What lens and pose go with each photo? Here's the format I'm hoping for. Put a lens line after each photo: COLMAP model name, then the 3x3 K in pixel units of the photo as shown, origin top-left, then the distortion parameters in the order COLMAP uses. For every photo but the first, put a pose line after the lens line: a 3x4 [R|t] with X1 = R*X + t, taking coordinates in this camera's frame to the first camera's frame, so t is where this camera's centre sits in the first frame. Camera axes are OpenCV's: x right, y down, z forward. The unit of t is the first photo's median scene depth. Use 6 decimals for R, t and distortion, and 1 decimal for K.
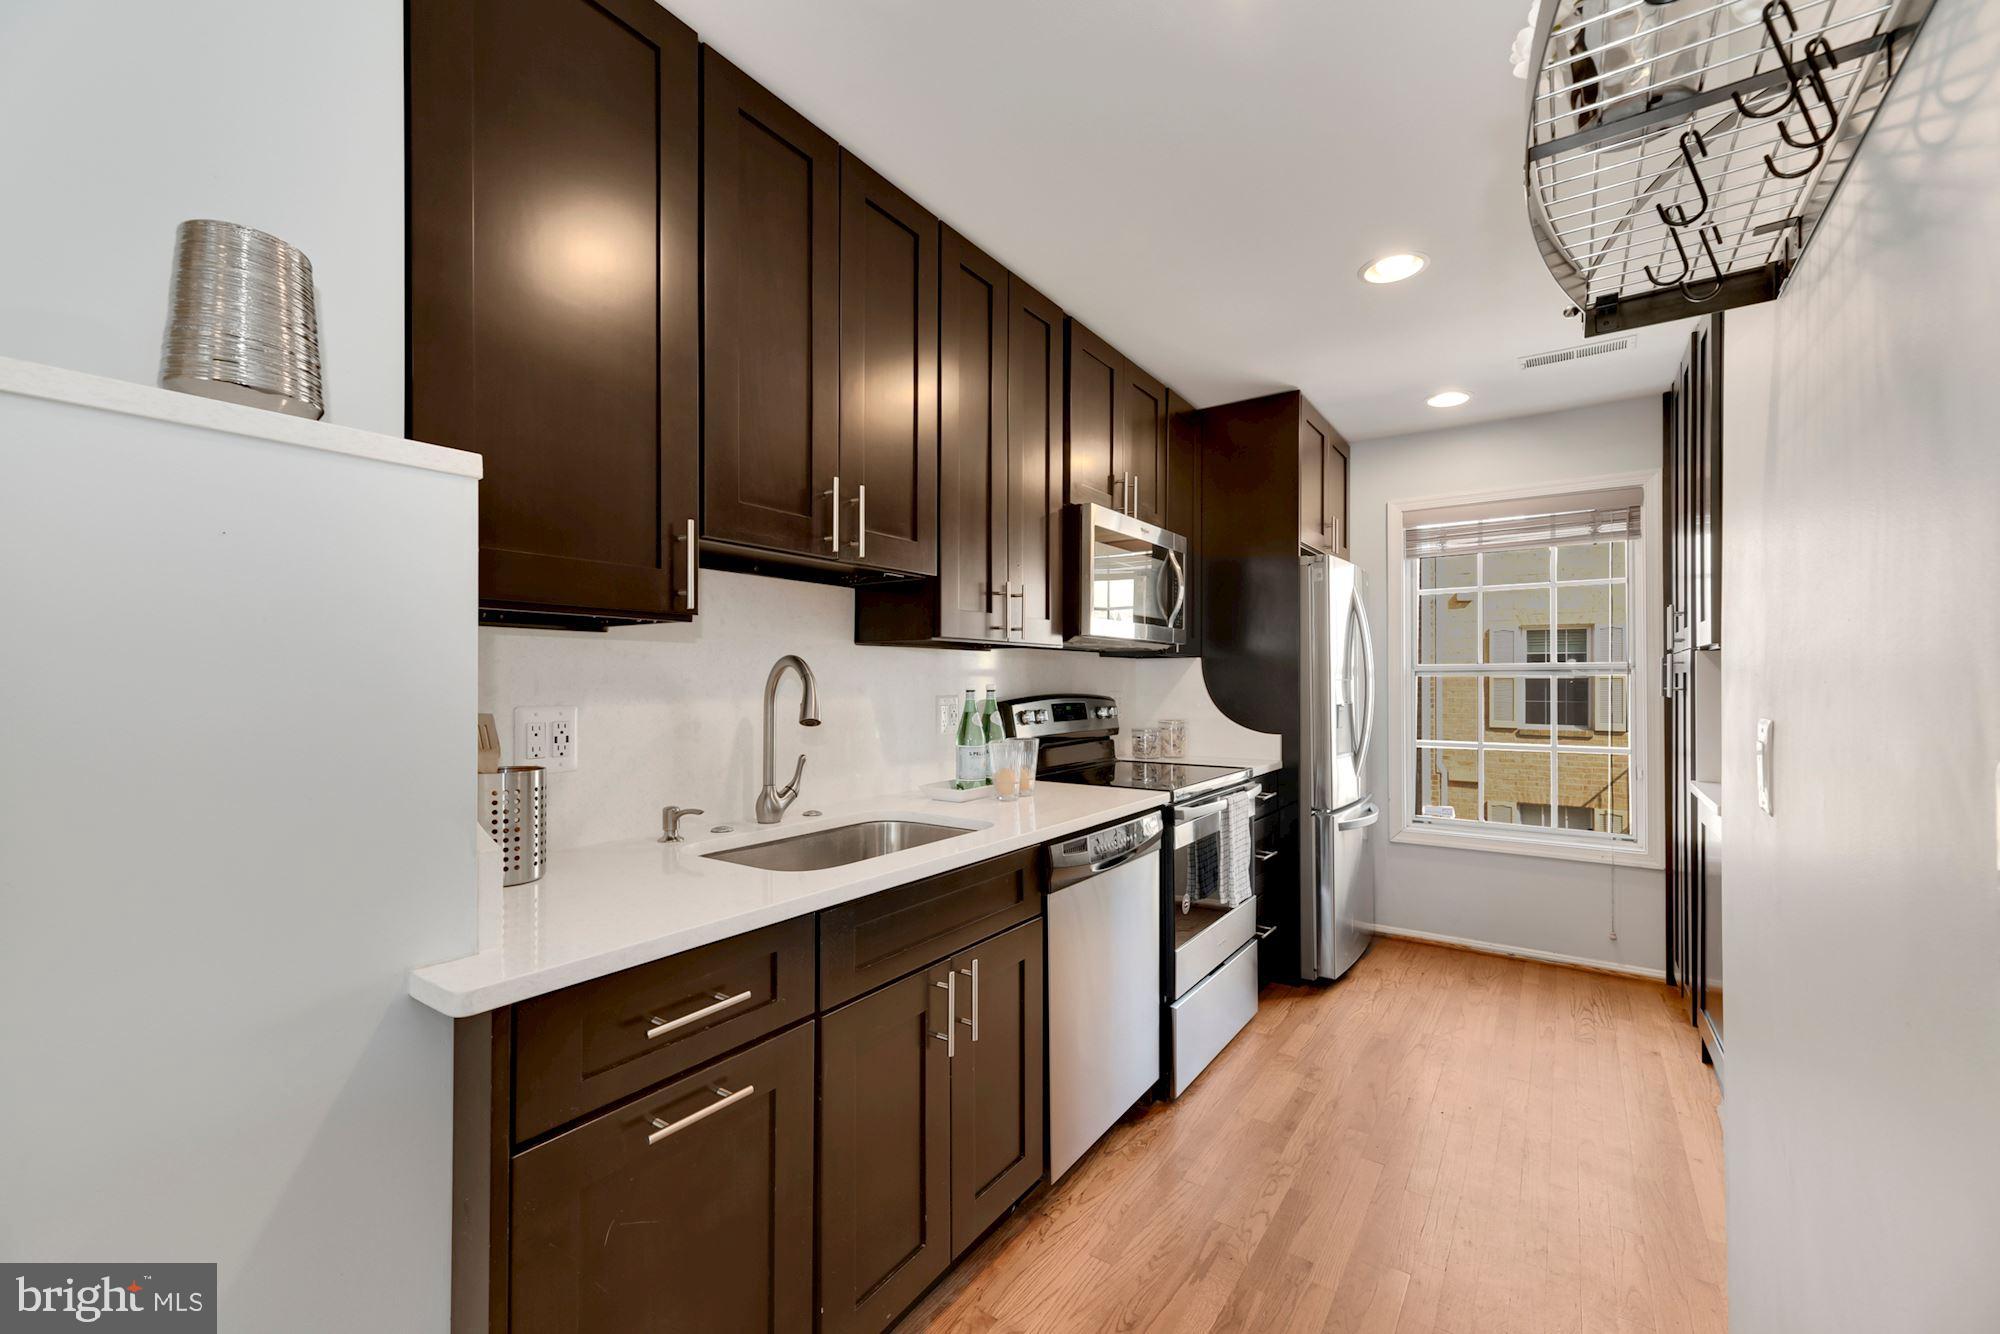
lens RADIAL K [[814.4, 0, 1000.7], [0, 814.4, 665.7], [0, 0, 1]] dist [0.020286, -0.004812]
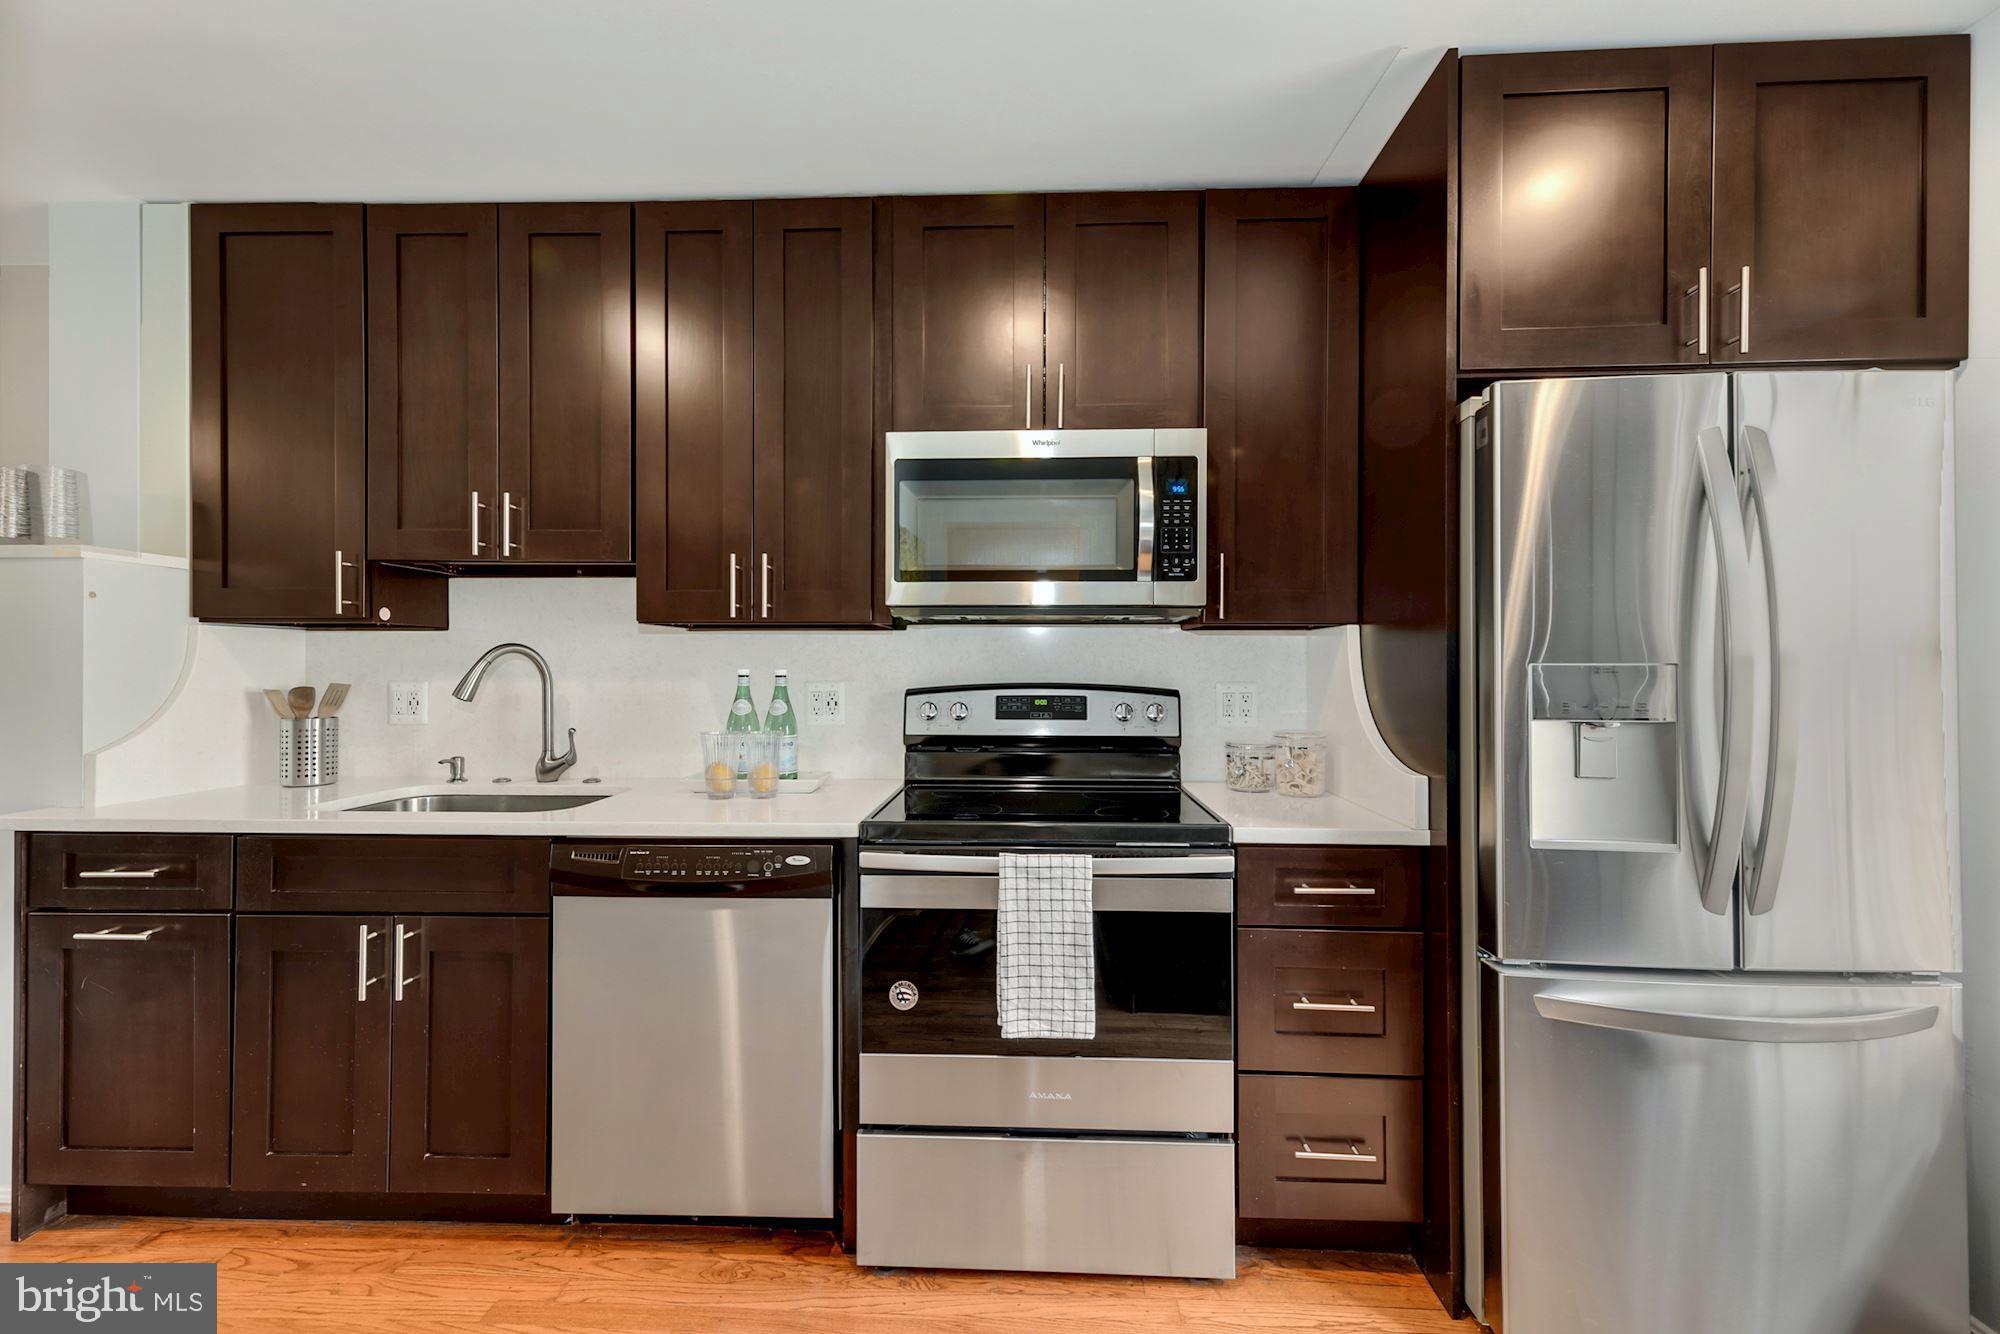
lens RADIAL K [[814.4, 0, 1000.7], [0, 814.4, 665.7], [0, 0, 1]] dist [0.020286, -0.004812]
pose [[0.531257, -0.000981, -0.847210, 0.657401], [0.013250, 0.999887, 0.007150, 0.012692], [0.847107, -0.015024, 0.531210, 0.560180]]
